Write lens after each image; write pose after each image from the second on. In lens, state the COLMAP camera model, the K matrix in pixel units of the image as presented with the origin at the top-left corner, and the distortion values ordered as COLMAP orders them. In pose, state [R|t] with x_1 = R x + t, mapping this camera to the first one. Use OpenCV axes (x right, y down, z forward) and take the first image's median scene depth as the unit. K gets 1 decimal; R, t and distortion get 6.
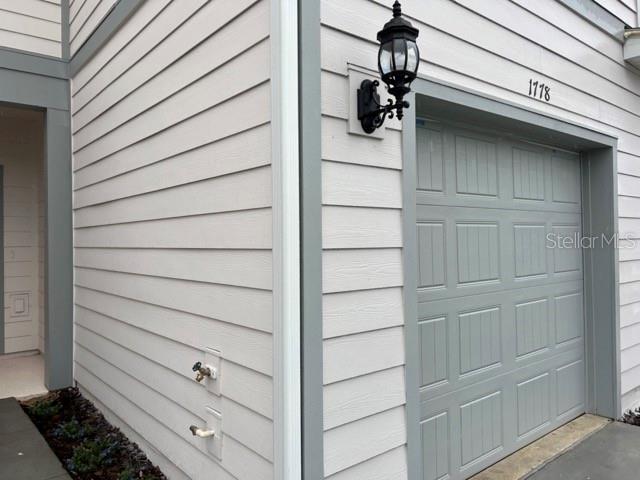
lens RADIAL K [[494.5, 0, 320.0], [0, 494.5, 240.0], [0, 0, 1]] dist [0.000543, -0.000036]
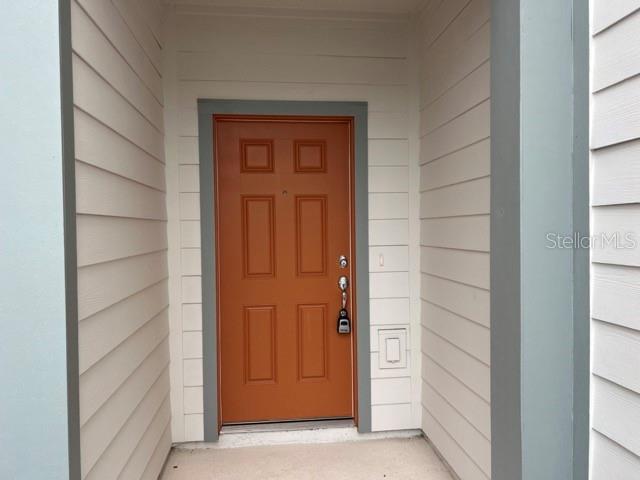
lens RADIAL K [[494.5, 0, 320.0], [0, 494.5, 240.0], [0, 0, 1]] dist [0.000543, -0.000036]
pose [[0.831733, 0.011412, -0.555059, -0.365976], [0.003200, 0.999674, 0.025348, -0.007747], [0.555167, -0.022859, 0.831425, 0.488134]]
